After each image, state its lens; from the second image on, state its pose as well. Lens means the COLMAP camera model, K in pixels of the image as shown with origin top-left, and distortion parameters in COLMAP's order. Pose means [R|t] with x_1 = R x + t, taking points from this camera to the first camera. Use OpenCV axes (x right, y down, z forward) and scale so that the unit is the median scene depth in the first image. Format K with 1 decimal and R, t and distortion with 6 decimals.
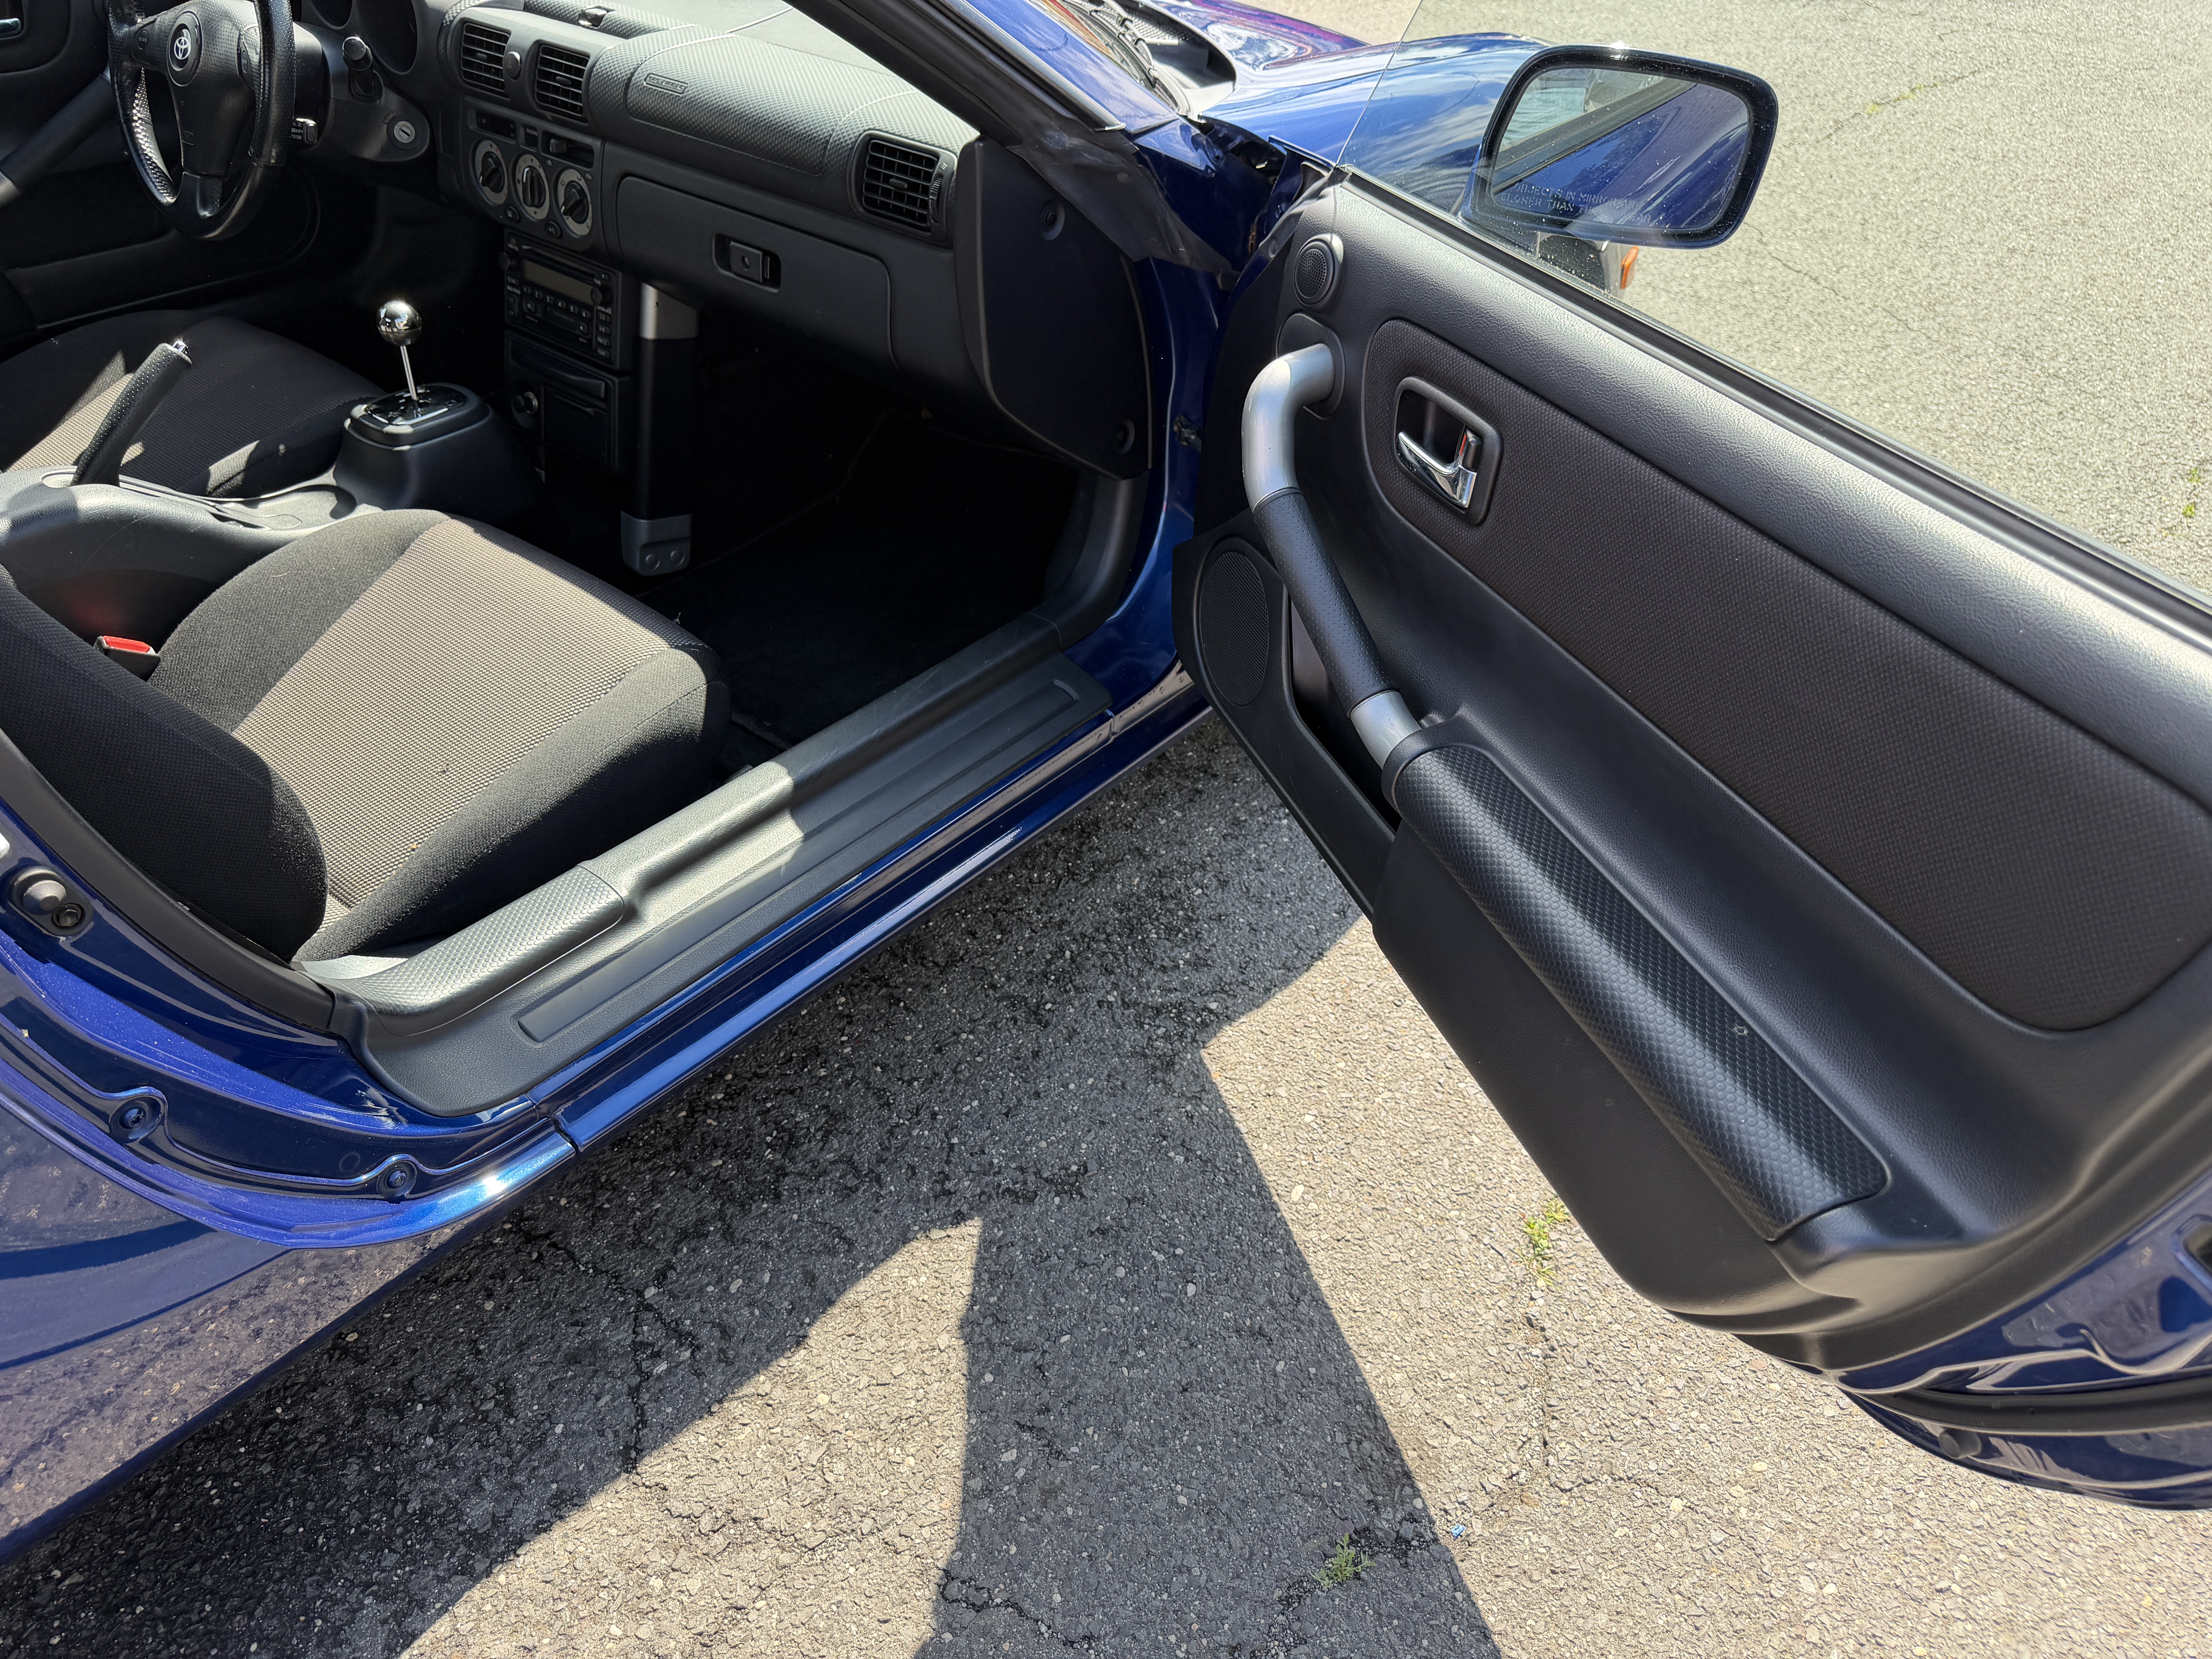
lens RADIAL K [[1587.2, 0, 1106.0], [0, 1587.2, 829.5], [0, 0, 1]] dist [0.005930, -0.003441]
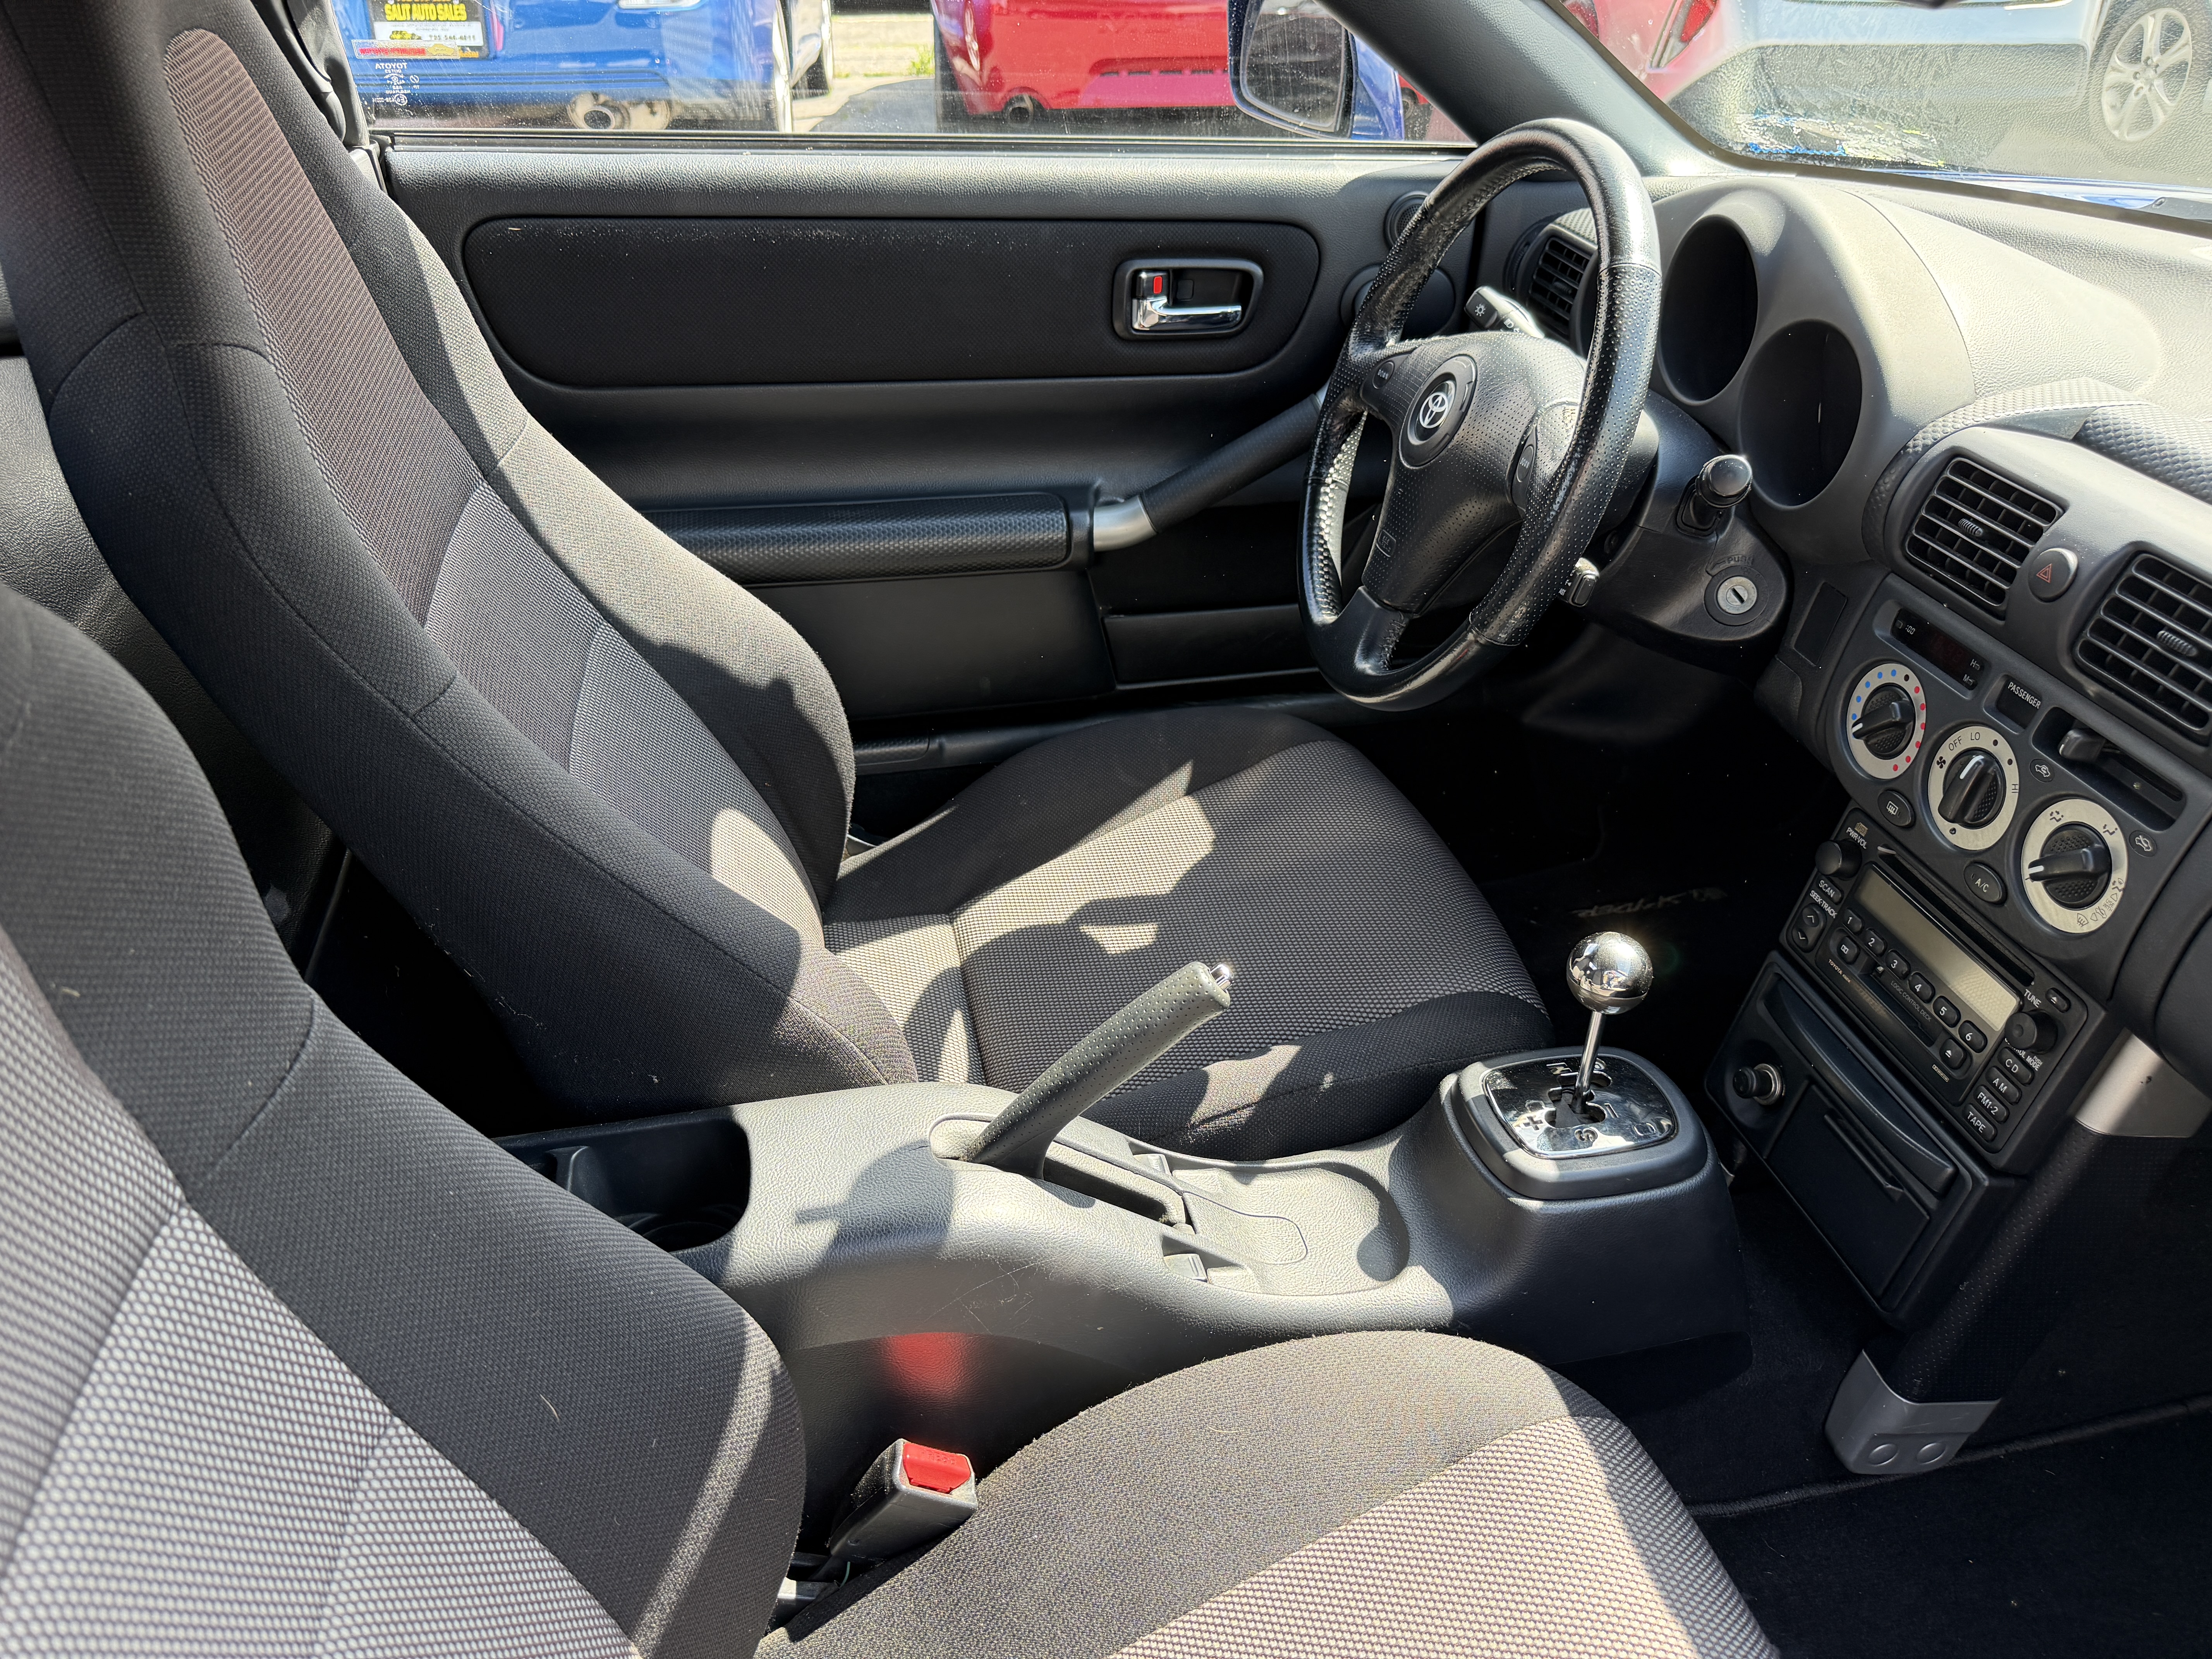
lens RADIAL K [[1581.9, 0, 1080.1], [0, 1581.9, 830.2], [0, 0, 1]] dist [0.038037, -0.093802]
pose [[0.770200, 0.311120, -0.556774, -0.301888], [-0.371808, 0.928299, 0.004394, -0.297850], [0.518220, 0.203629, 0.830653, 0.466822]]
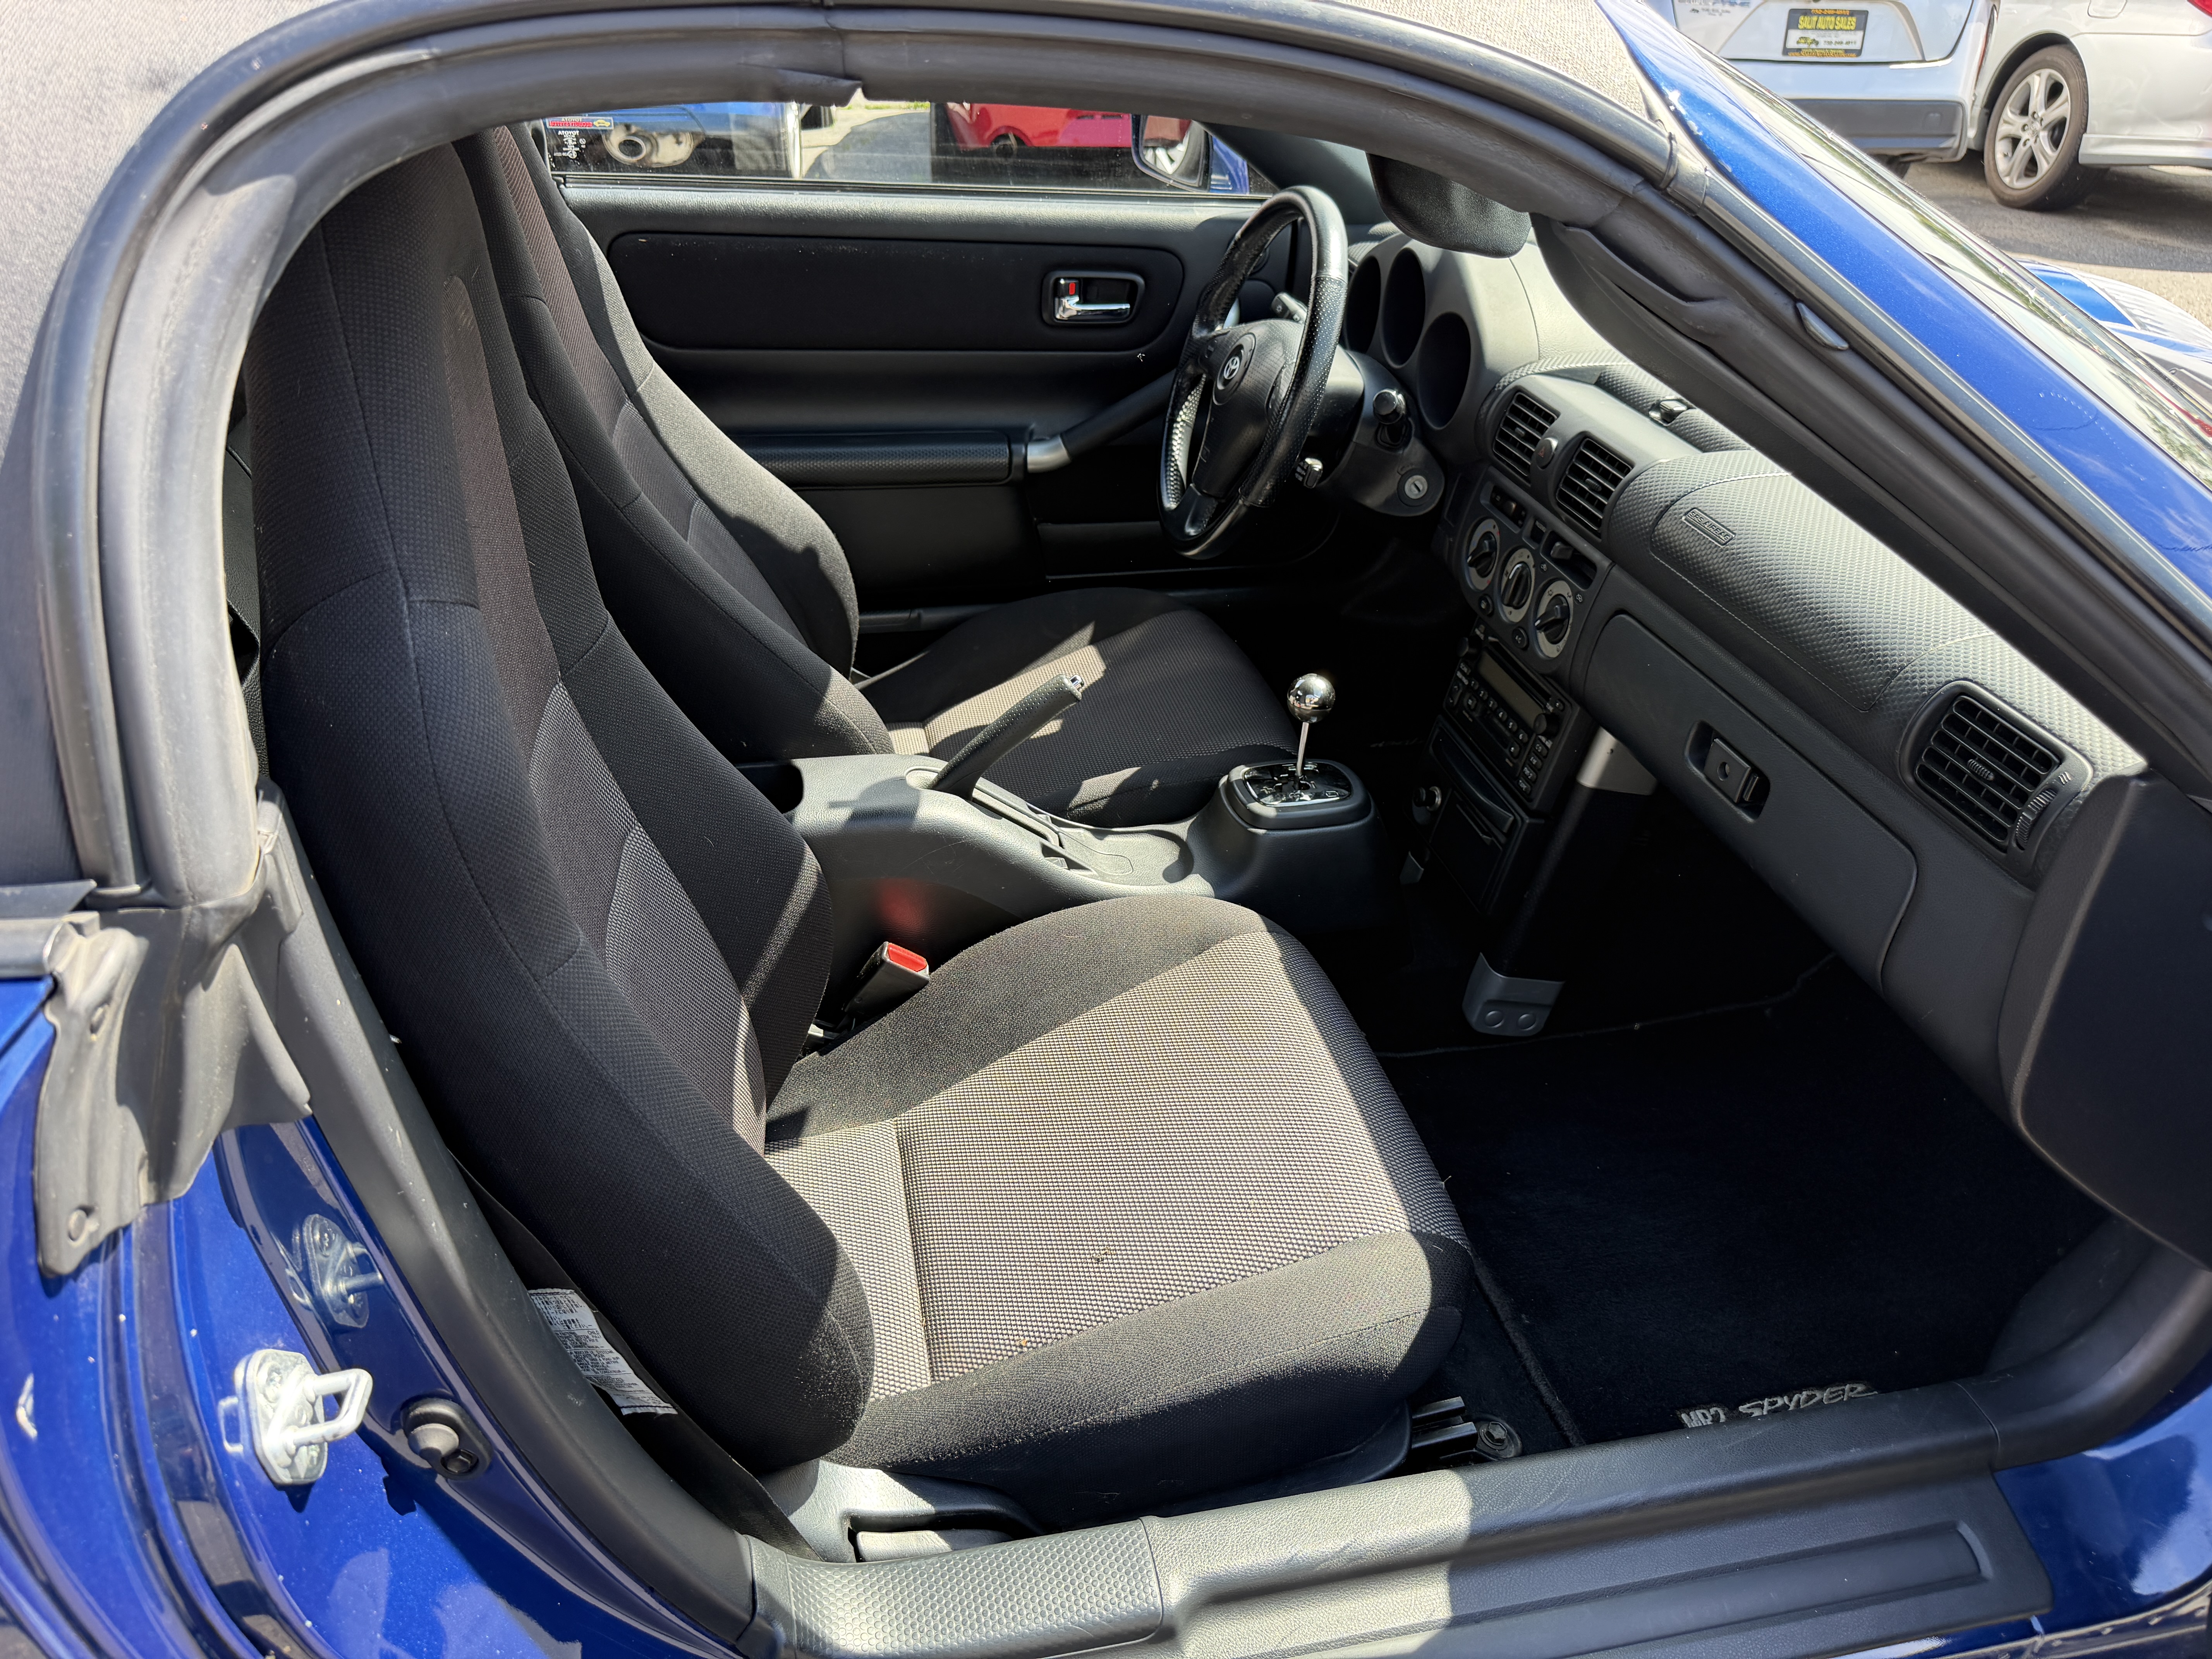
lens RADIAL K [[1565.5, 0, 1077.8], [0, 1565.5, 861.2], [0, 0, 1]] dist [0.016635, -0.032687]
pose [[0.769219, 0.329170, -0.547676, -0.041426], [-0.389847, 0.920861, 0.005919, -0.189102], [0.506282, 0.208957, 0.836669, 0.230251]]
